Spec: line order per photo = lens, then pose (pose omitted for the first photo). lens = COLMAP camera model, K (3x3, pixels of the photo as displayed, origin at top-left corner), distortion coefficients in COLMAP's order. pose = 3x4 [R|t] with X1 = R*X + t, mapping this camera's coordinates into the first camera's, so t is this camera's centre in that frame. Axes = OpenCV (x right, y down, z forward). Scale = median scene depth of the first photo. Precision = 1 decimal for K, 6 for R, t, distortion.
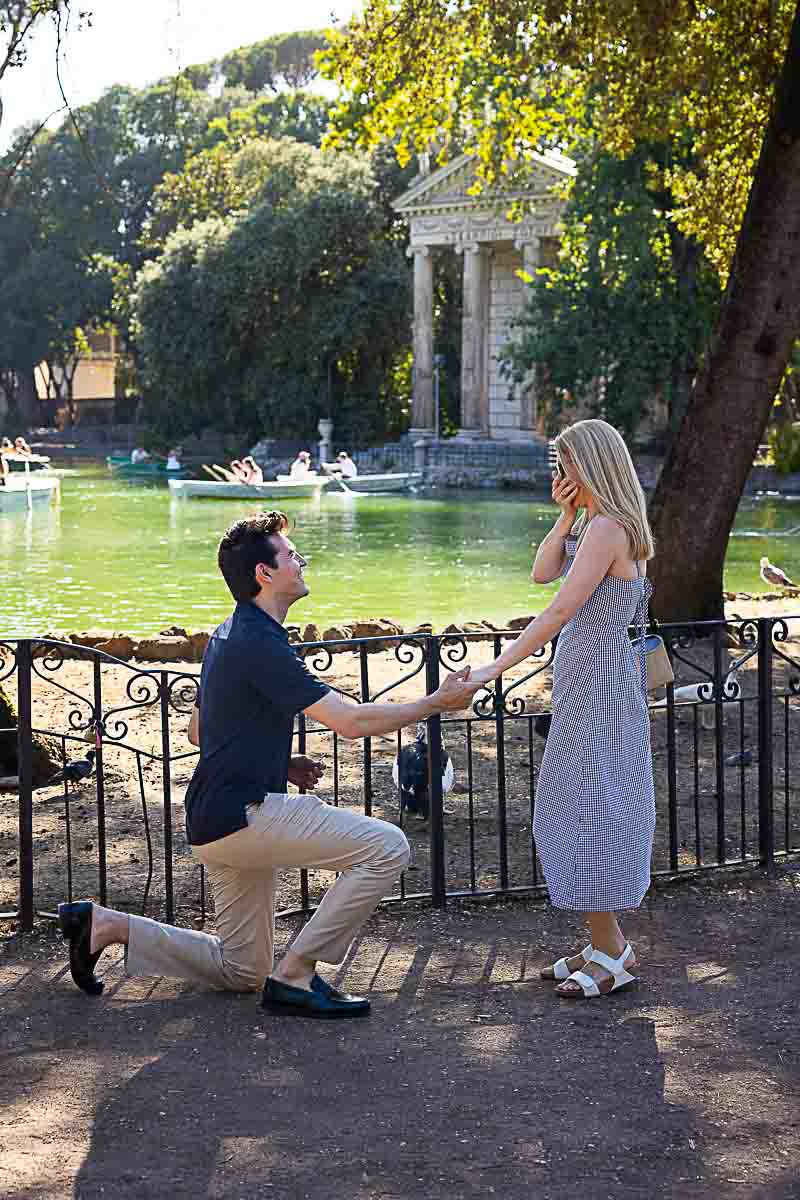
lens RADIAL K [[2324.5, 0, 400.0], [0, 2324.5, 600.0], [0, 0, 1]] dist [0.025272, 0.295036]
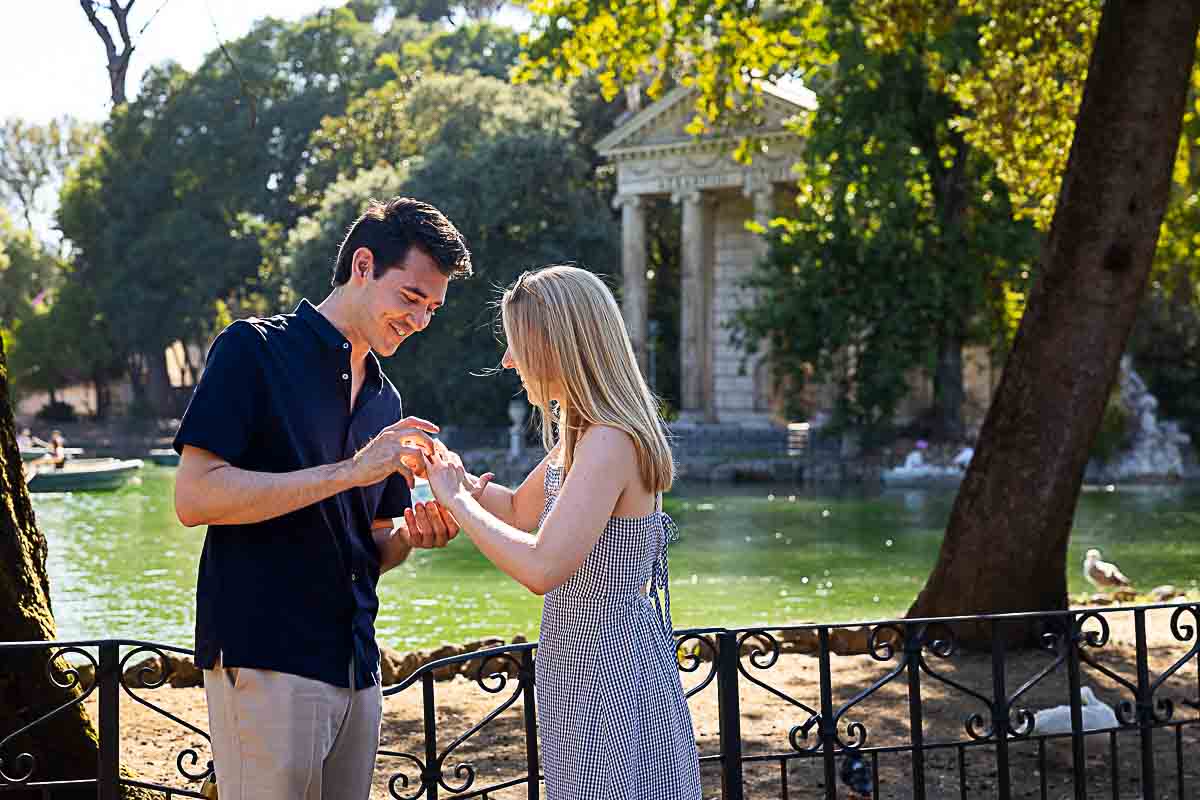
lens RADIAL K [[2324.5, 0, 626.5], [0, 2324.5, 400.2], [0, 0, 1]] dist [0.025272, 0.295036]
pose [[0.999492, -0.007895, 0.030868, -0.018921], [0.011187, 0.994091, -0.107973, 0.011614], [-0.029833, 0.108263, 0.993675, 0.176886]]
